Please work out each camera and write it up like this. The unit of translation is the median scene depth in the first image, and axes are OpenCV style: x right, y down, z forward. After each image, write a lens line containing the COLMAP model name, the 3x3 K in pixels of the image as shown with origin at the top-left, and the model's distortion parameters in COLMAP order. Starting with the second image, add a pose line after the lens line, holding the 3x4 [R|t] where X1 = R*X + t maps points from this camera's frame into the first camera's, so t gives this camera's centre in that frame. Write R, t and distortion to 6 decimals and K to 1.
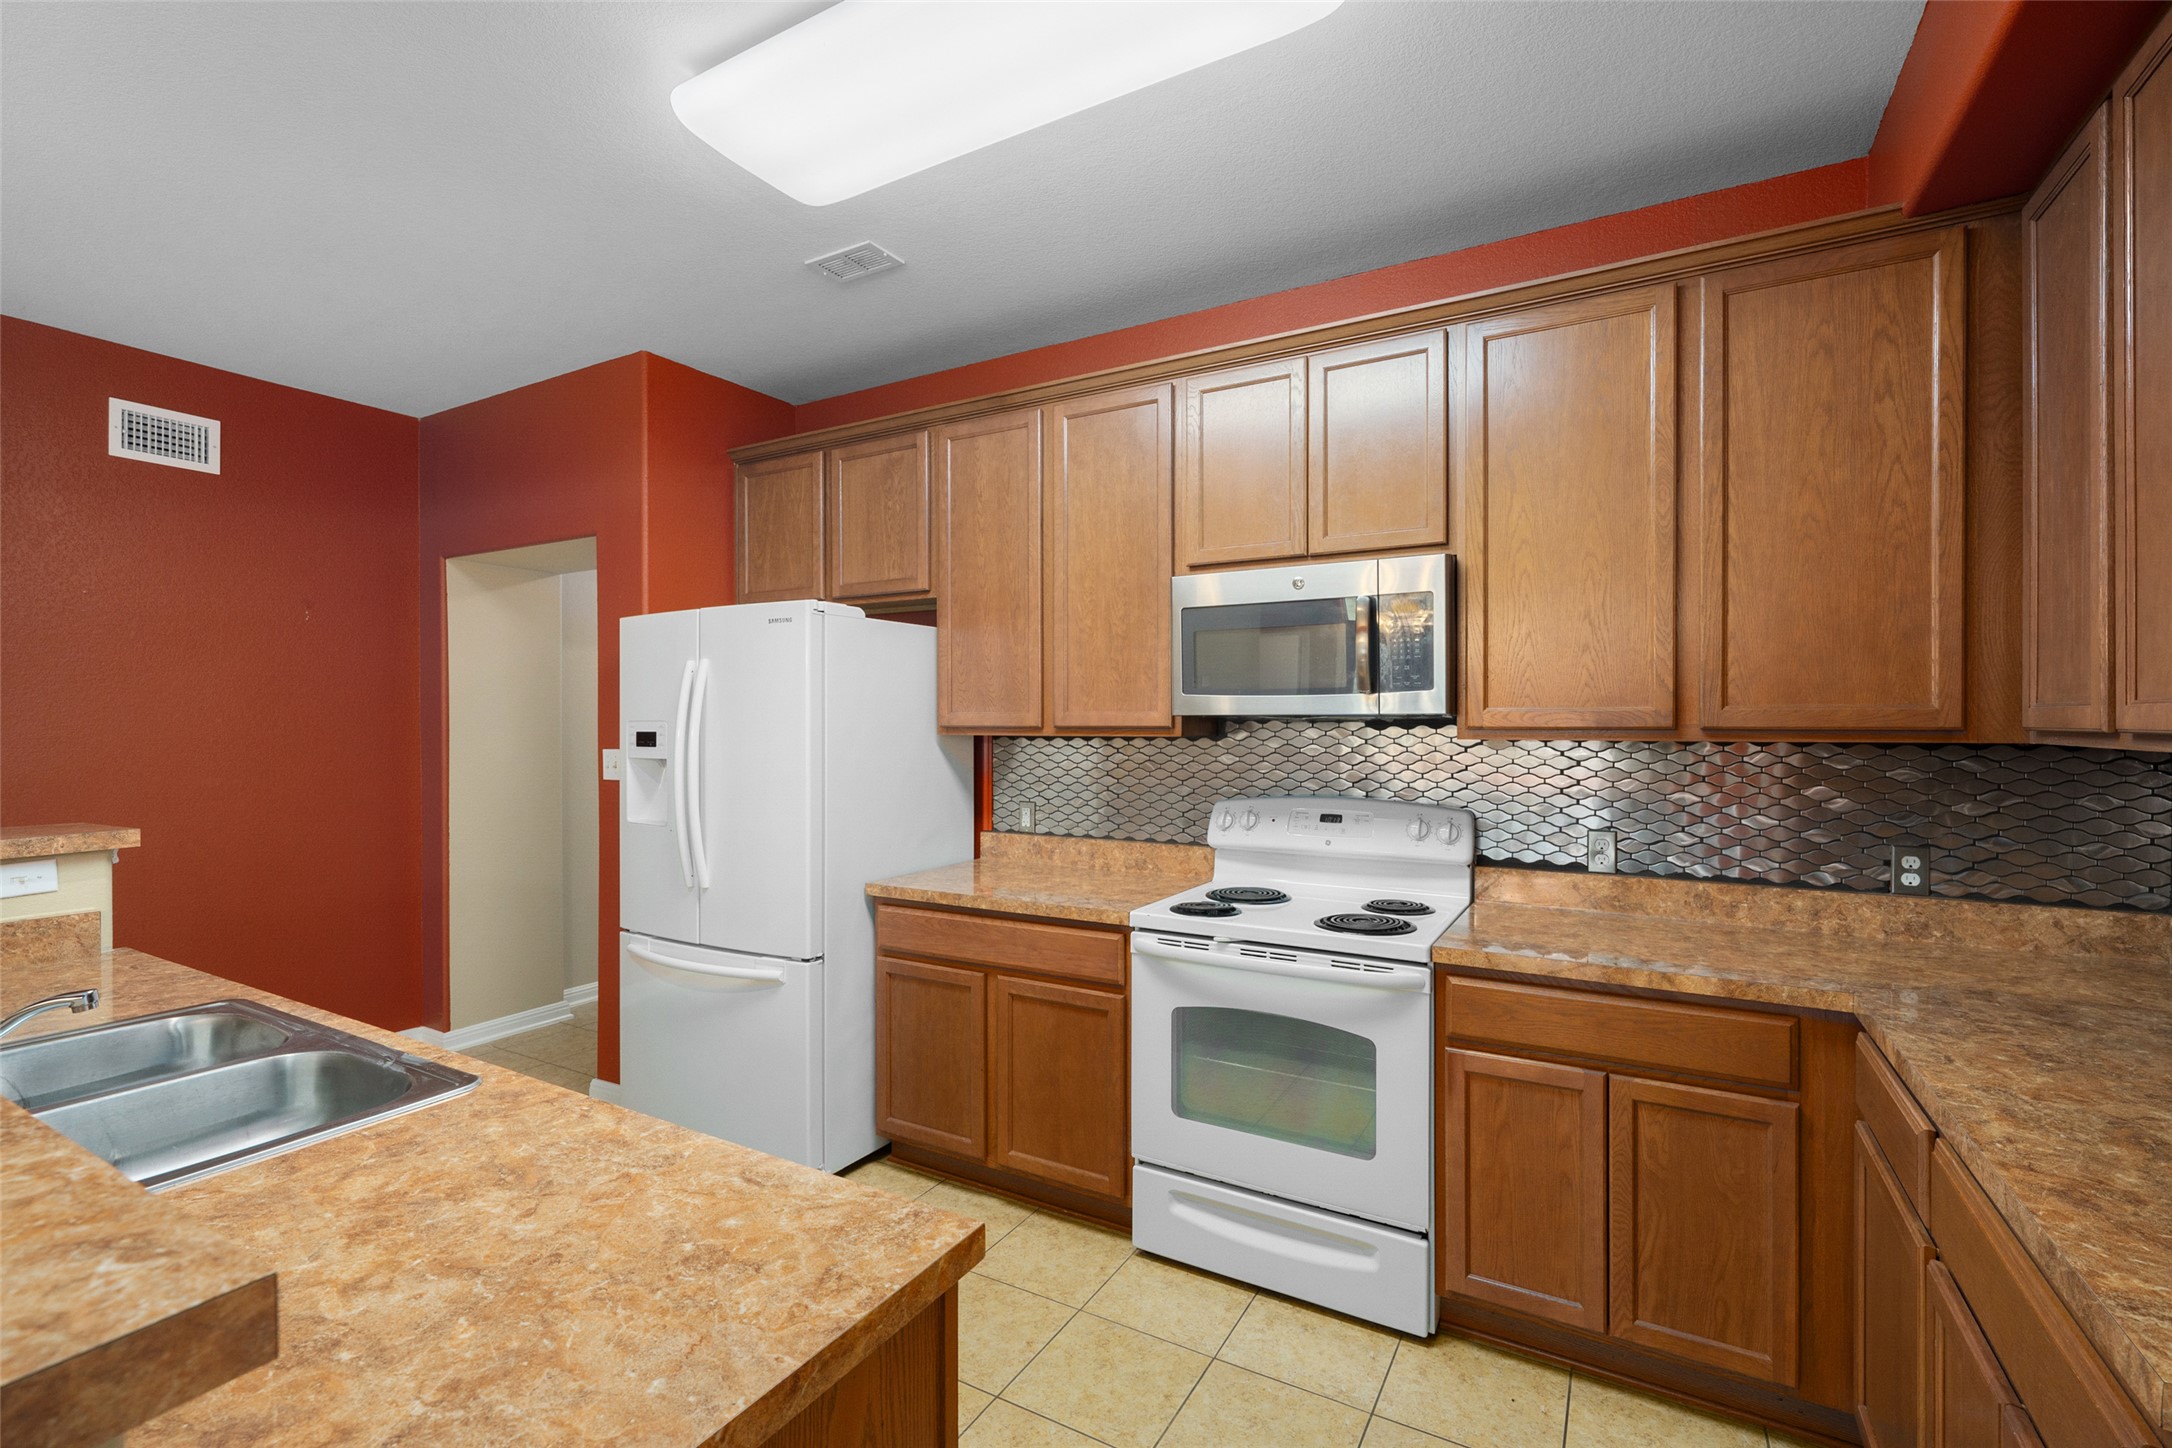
lens RADIAL K [[962.4, 0, 1086.0], [0, 962.4, 724.0], [0, 0, 1]] dist [-0.003056, 0.000324]
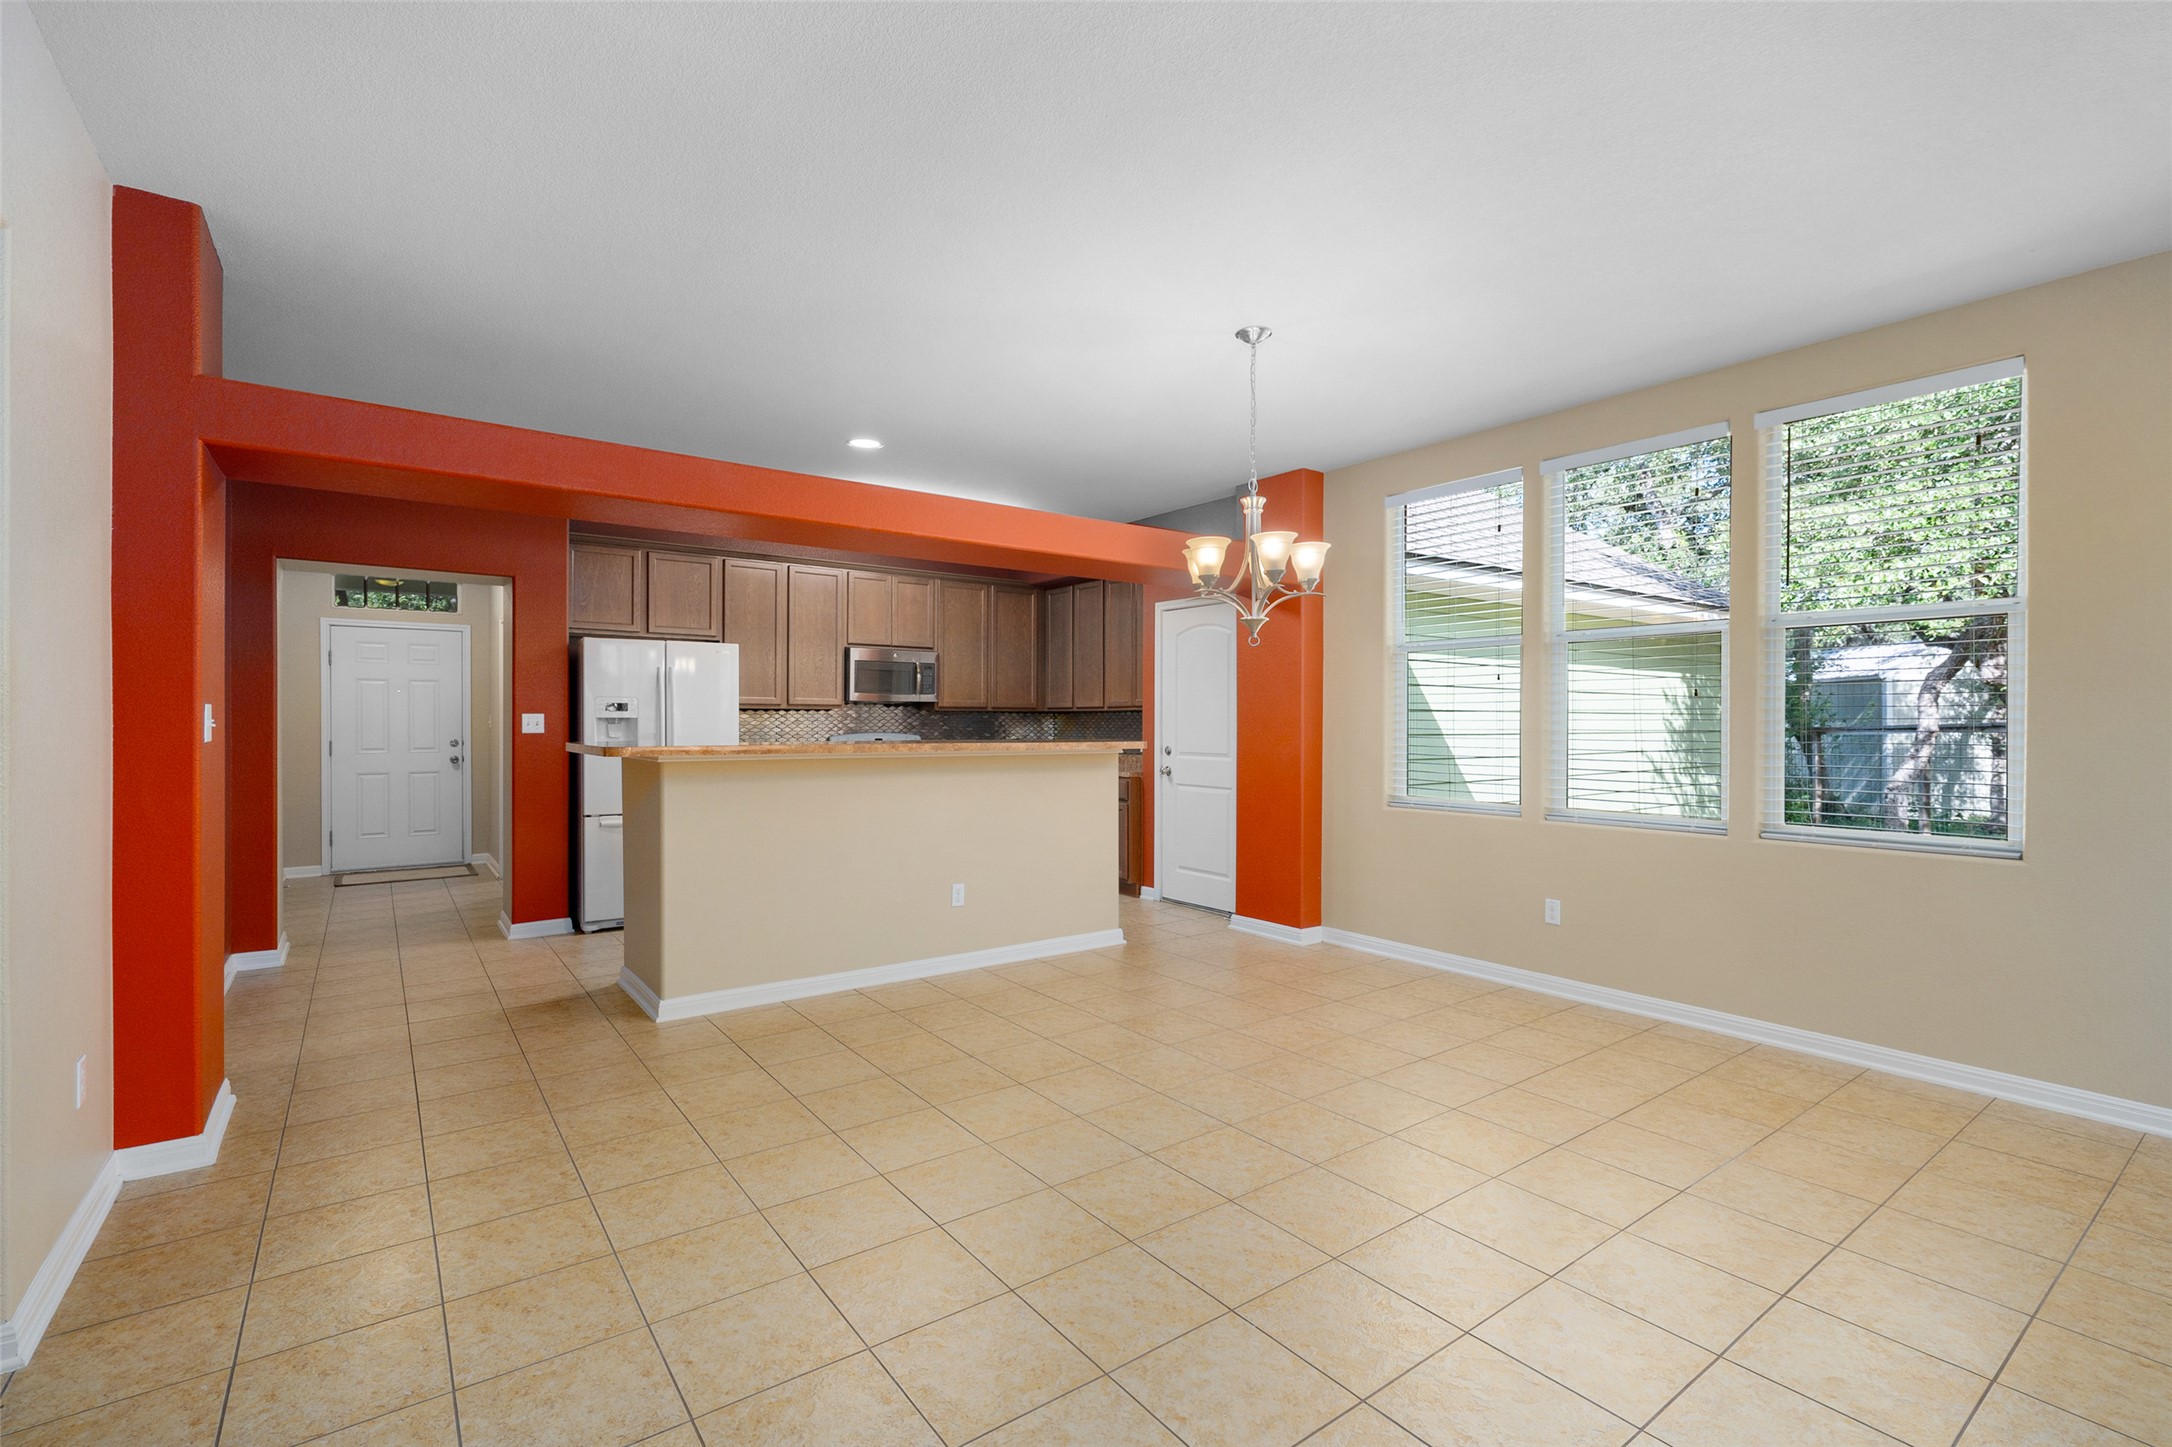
lens RADIAL K [[962.4, 0, 1086.0], [0, 962.4, 723.5], [0, 0, 1]] dist [-0.003056, 0.000324]
pose [[0.397789, 0.006863, 0.917451, -1.852326], [0.001083, 0.999968, -0.007950, 0.065683], [-0.917476, 0.004156, 0.397769, -0.564367]]
